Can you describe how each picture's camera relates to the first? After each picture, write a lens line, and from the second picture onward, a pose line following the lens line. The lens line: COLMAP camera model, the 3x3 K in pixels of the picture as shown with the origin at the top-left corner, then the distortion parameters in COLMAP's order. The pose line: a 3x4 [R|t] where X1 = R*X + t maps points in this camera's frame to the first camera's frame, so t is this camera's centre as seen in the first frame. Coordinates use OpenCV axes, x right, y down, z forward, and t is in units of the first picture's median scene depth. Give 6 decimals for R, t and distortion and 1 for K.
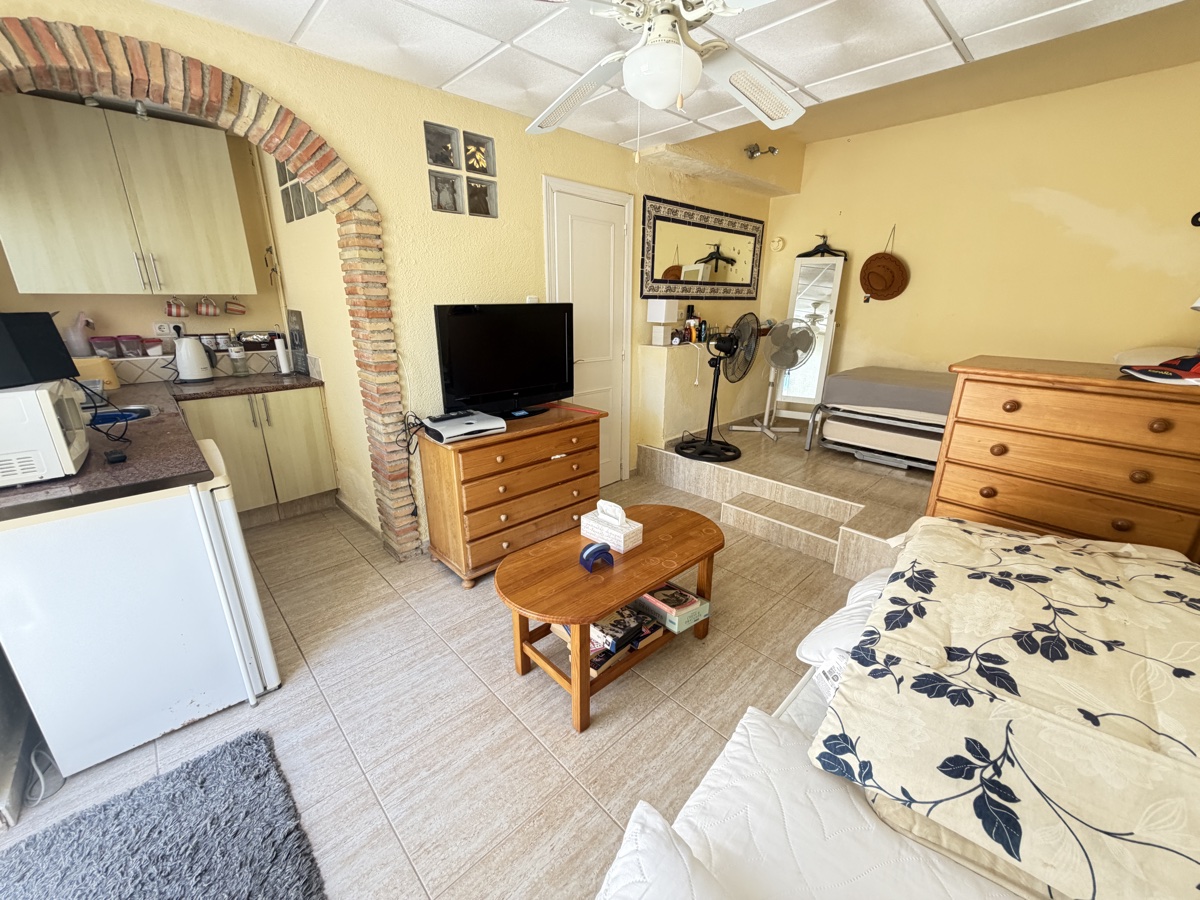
lens RADIAL K [[480.2, 0, 597.6], [0, 480.2, 453.0], [0, 0, 1]] dist [0.001297, -0.000340]
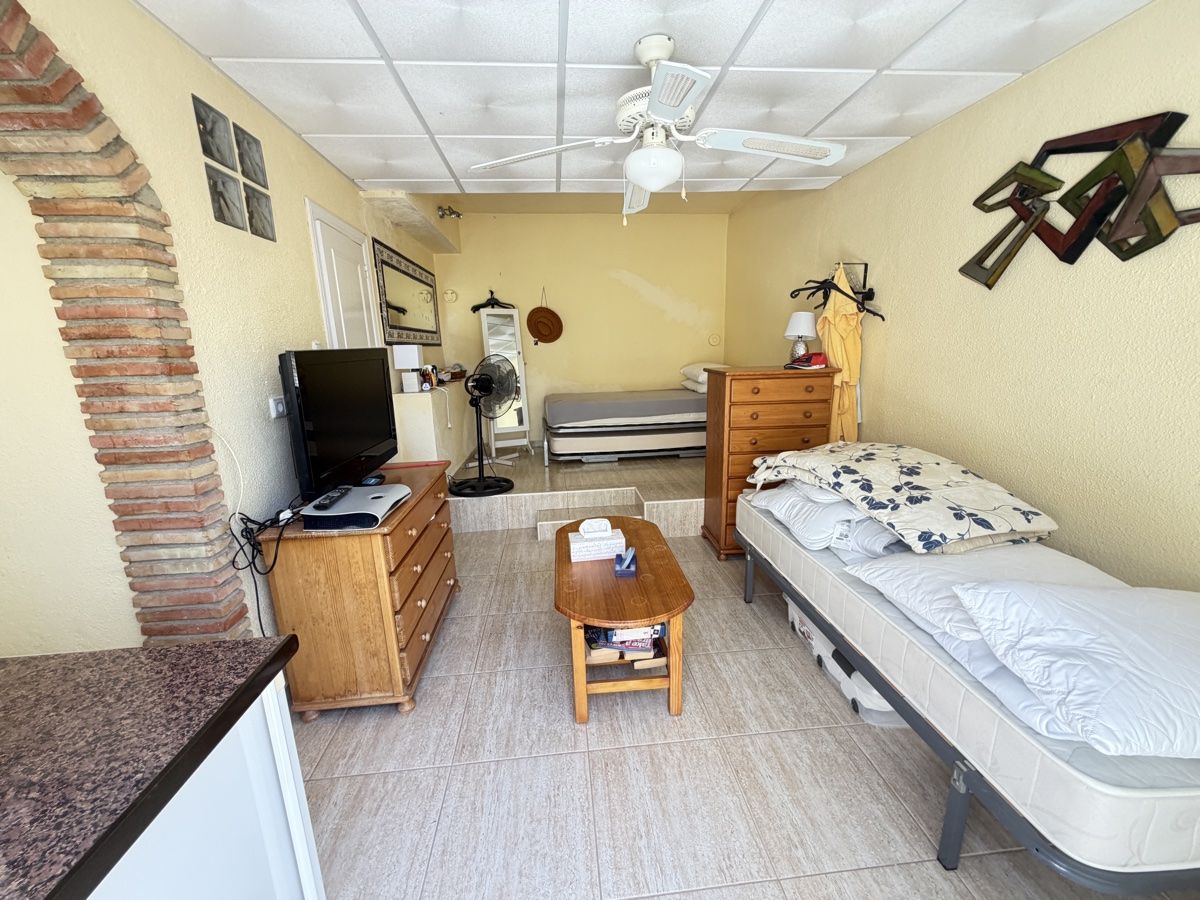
lens RADIAL K [[480.2, 0, 599.4], [0, 480.2, 452.0], [0, 0, 1]] dist [0.001297, -0.000340]
pose [[0.616455, -0.192088, 0.763601, -0.625233], [0.270841, 0.962339, 0.023432, -0.053302], [-0.739343, 0.192370, 0.645264, 0.220364]]
